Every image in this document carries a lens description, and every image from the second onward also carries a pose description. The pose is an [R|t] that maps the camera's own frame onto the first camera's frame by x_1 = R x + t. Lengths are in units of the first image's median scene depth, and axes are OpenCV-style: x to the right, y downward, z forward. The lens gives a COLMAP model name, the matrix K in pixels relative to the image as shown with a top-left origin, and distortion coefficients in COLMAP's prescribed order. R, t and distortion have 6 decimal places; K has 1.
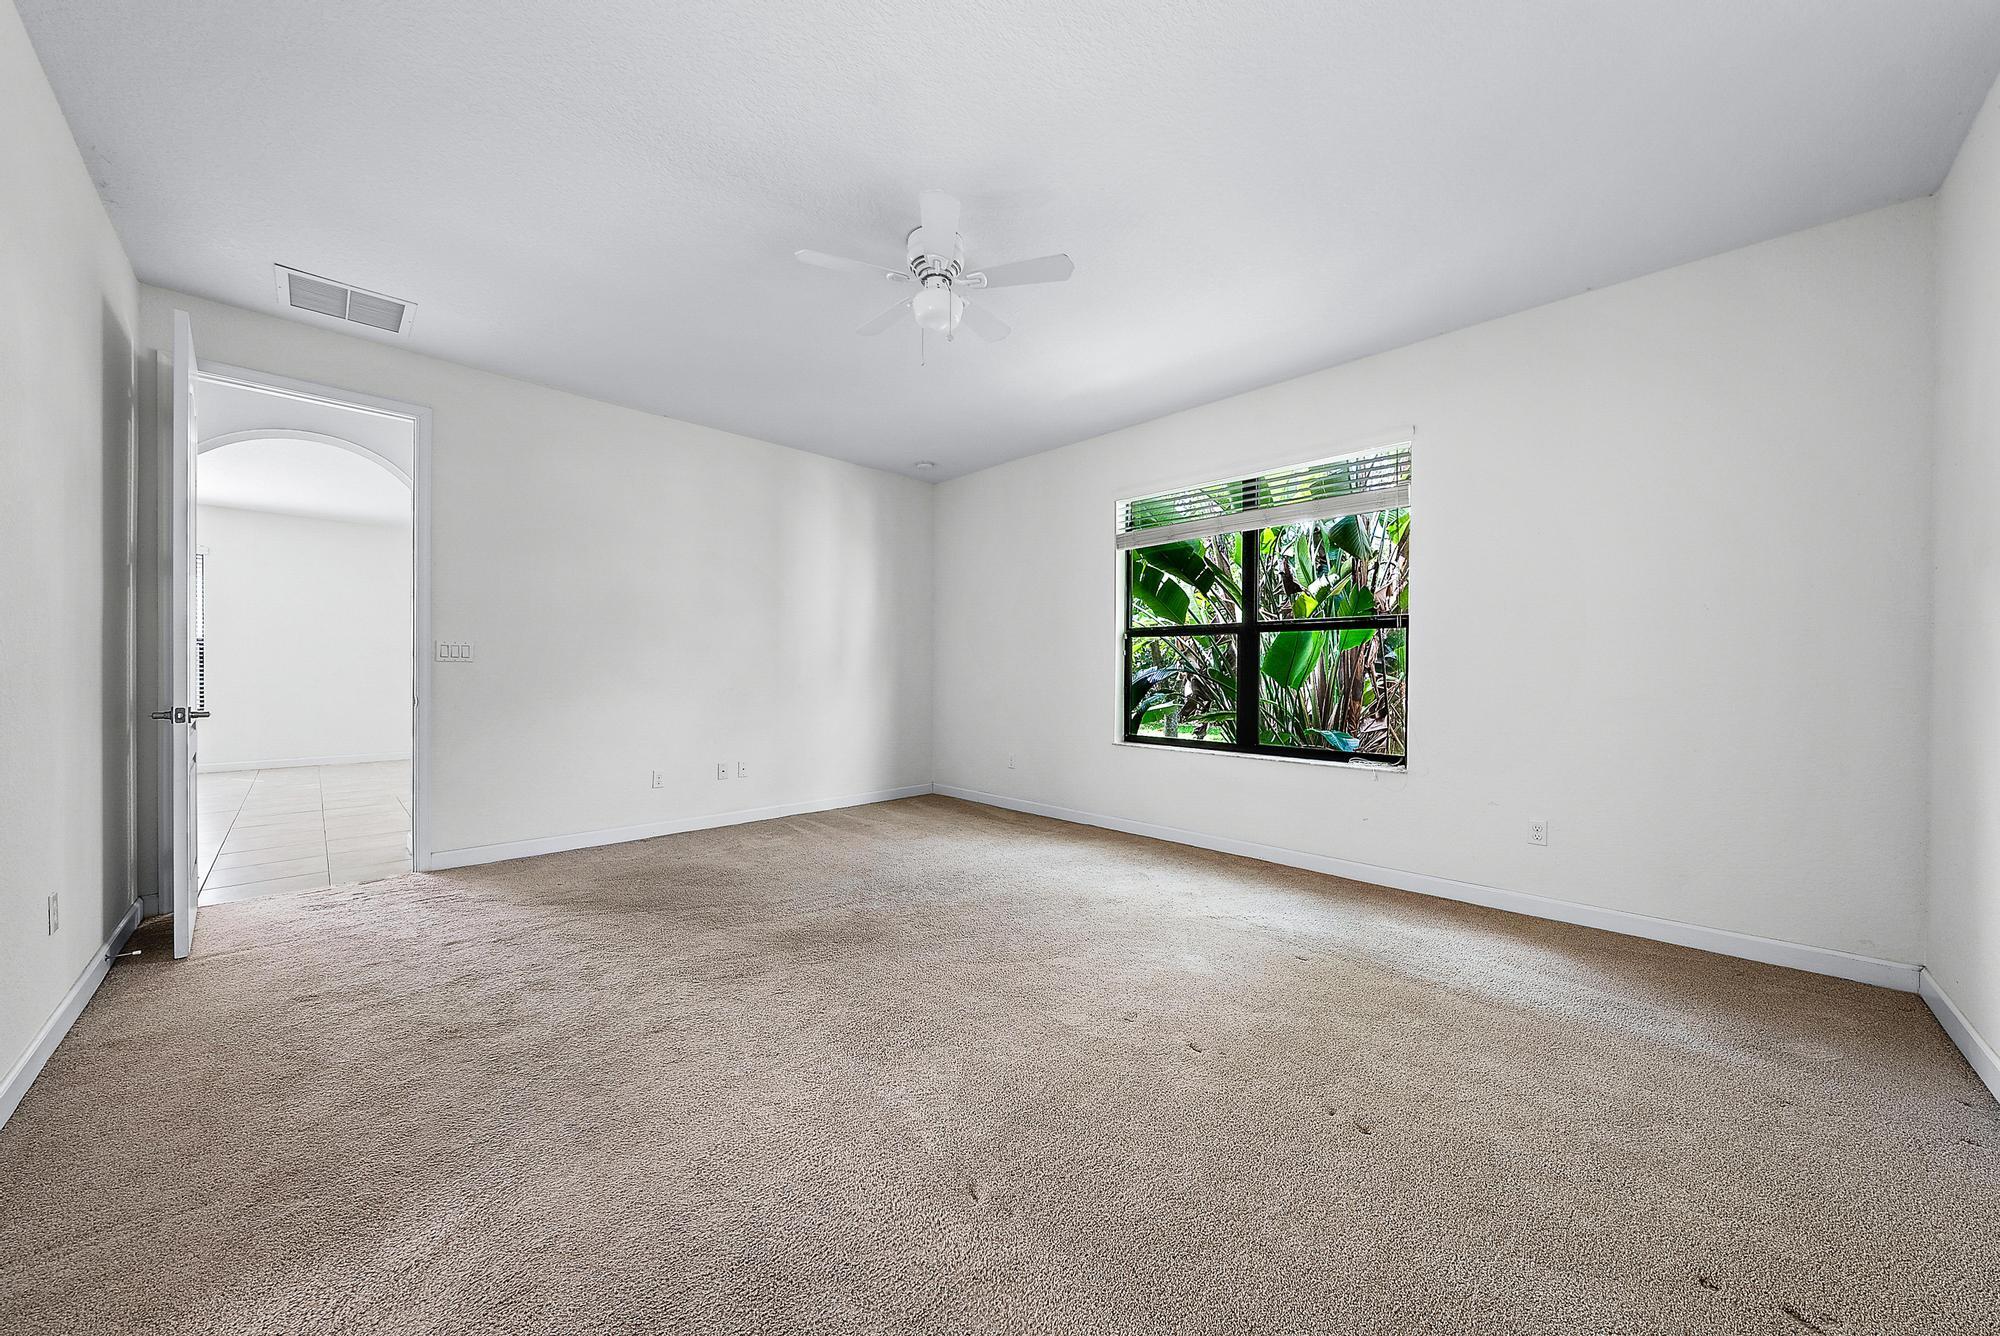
lens RADIAL K [[692.3, 0, 1003.4], [0, 692.3, 672.7], [0, 0, 1]] dist [-0.001380, -0.000031]
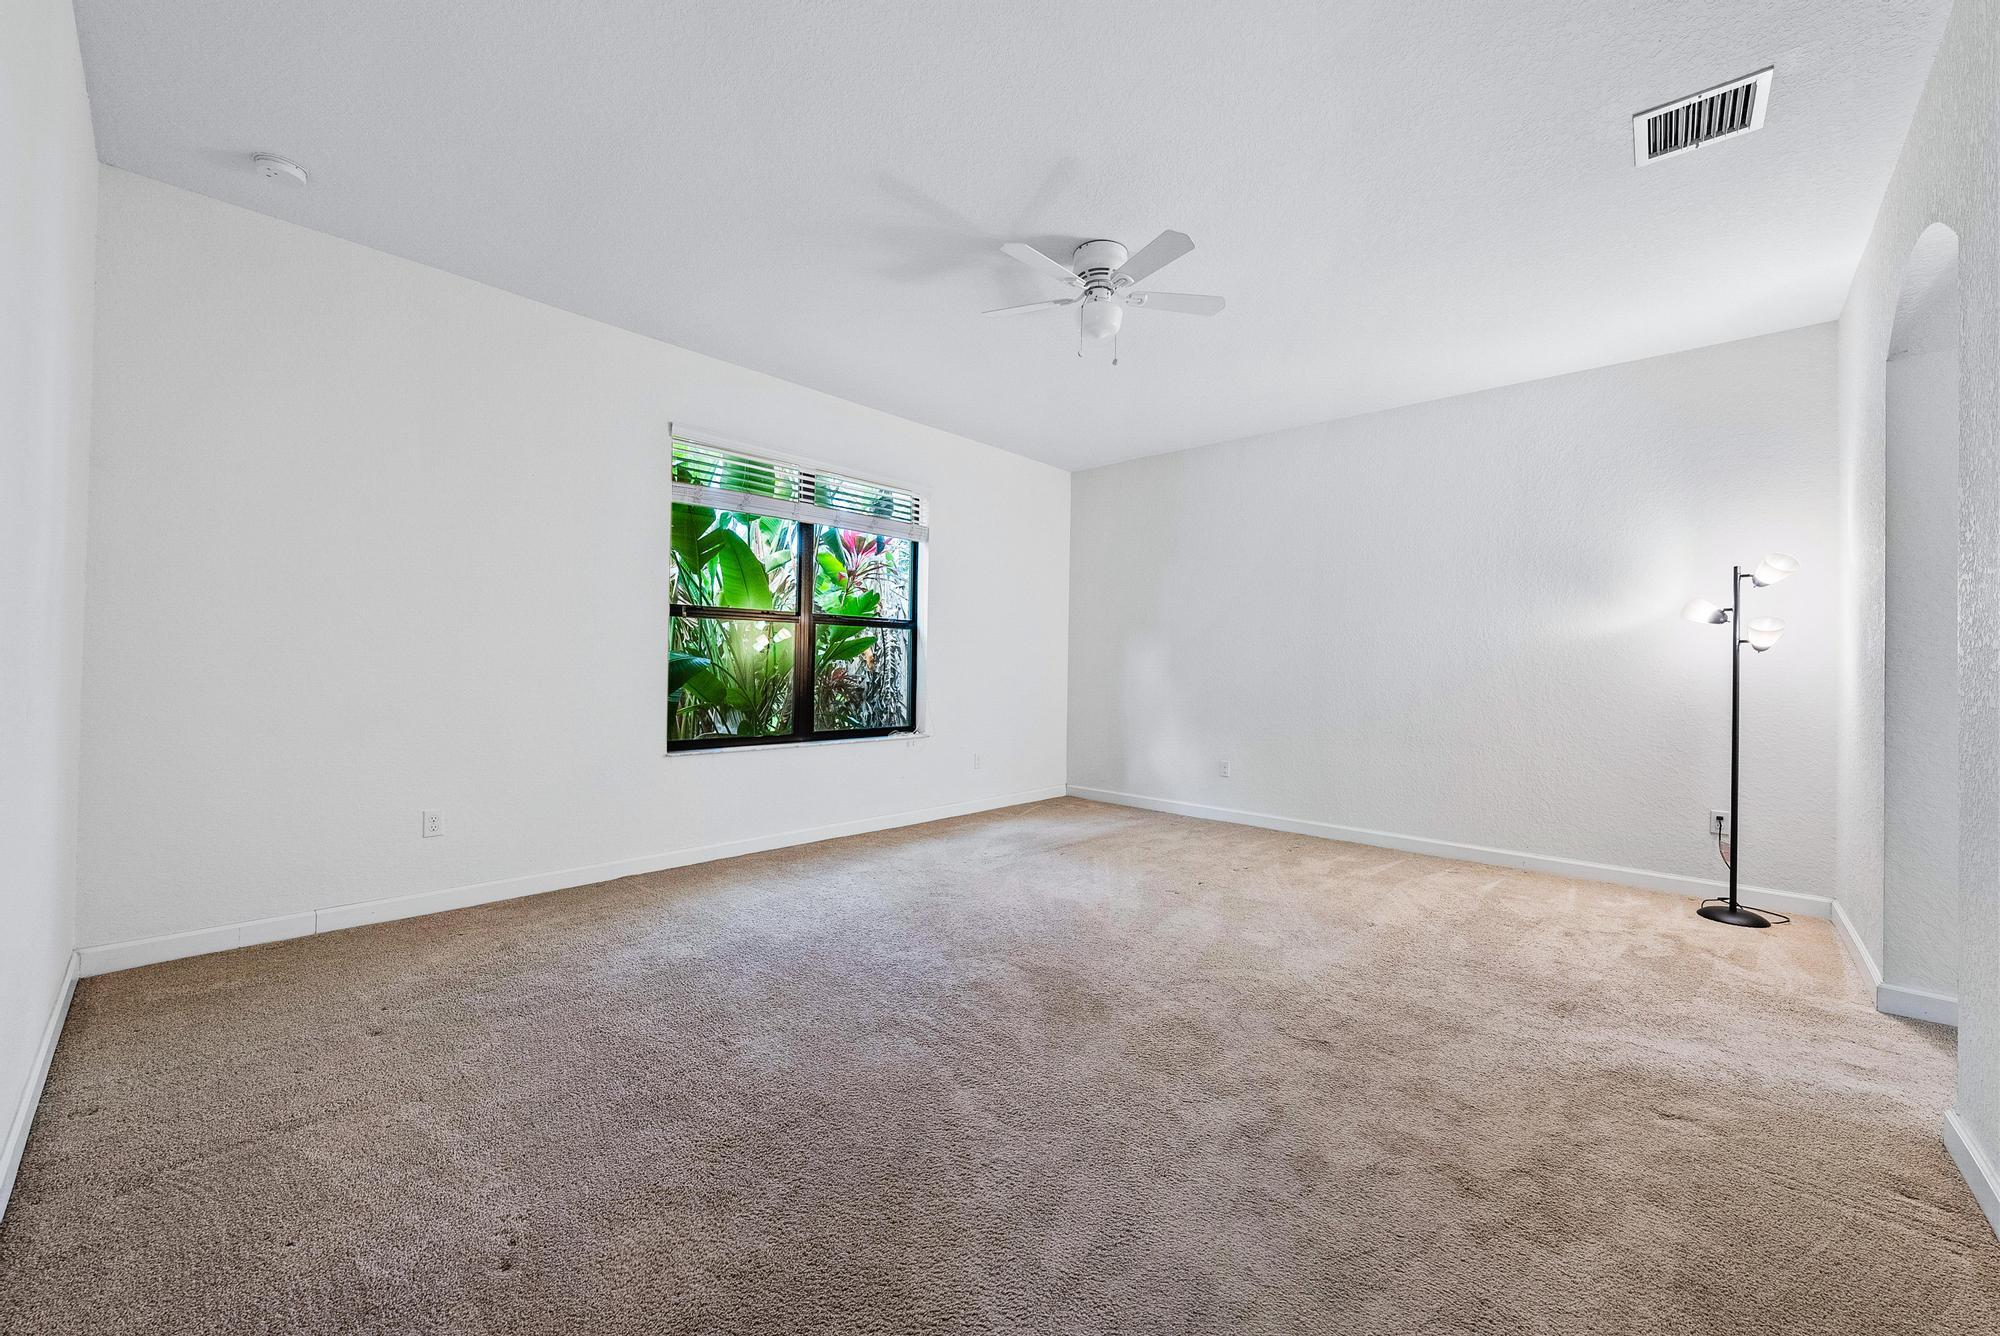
lens RADIAL K [[774.9, 0, 1001.3], [0, 774.9, 664.4], [0, 0, 1]] dist [0.000169, 0.000025]
pose [[-0.042871, -0.008191, 0.999047, -0.855285], [-0.003304, 0.999962, 0.008057, -0.007663], [-0.999075, -0.002956, -0.042896, 0.825205]]
